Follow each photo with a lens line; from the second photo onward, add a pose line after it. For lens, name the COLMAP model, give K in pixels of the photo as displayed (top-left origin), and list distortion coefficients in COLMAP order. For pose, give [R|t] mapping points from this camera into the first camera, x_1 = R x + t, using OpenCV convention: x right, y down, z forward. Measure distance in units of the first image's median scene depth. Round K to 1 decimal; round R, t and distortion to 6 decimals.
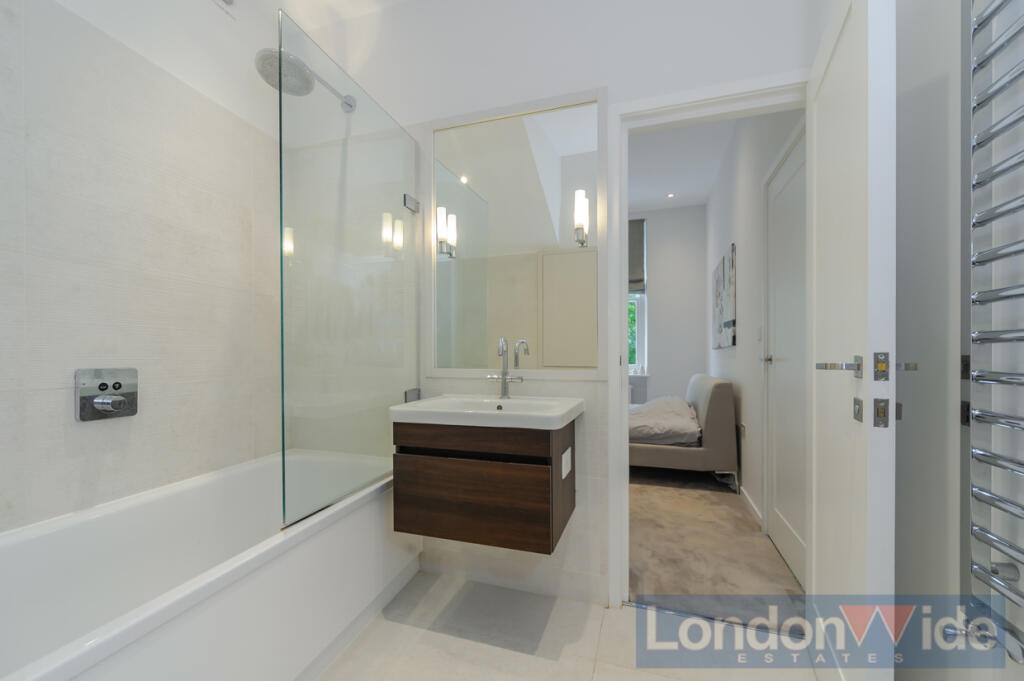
lens RADIAL K [[416.6, 0, 513.2], [0, 416.6, 349.0], [0, 0, 1]] dist [-0.001297, 0.000073]
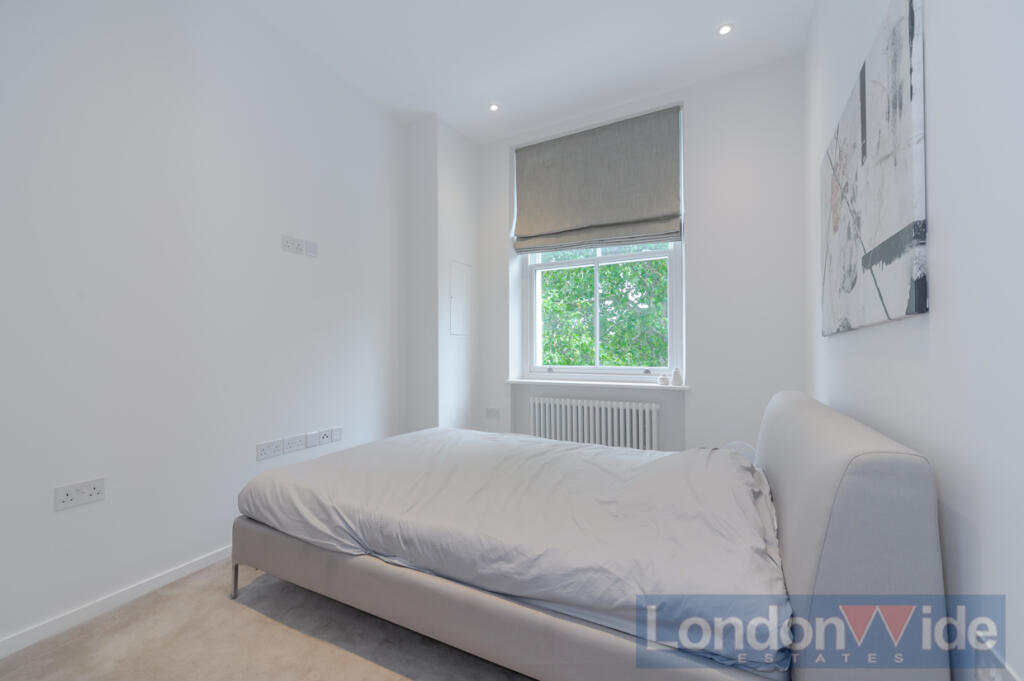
lens RADIAL K [[416.6, 0, 510.3], [0, 416.6, 346.9], [0, 0, 1]] dist [-0.001297, 0.000073]
pose [[0.984305, -0.005882, -0.176379, 0.178324], [0.006479, 0.999975, 0.002813, 0.006601], [0.176358, -0.003911, 0.984318, 0.391294]]
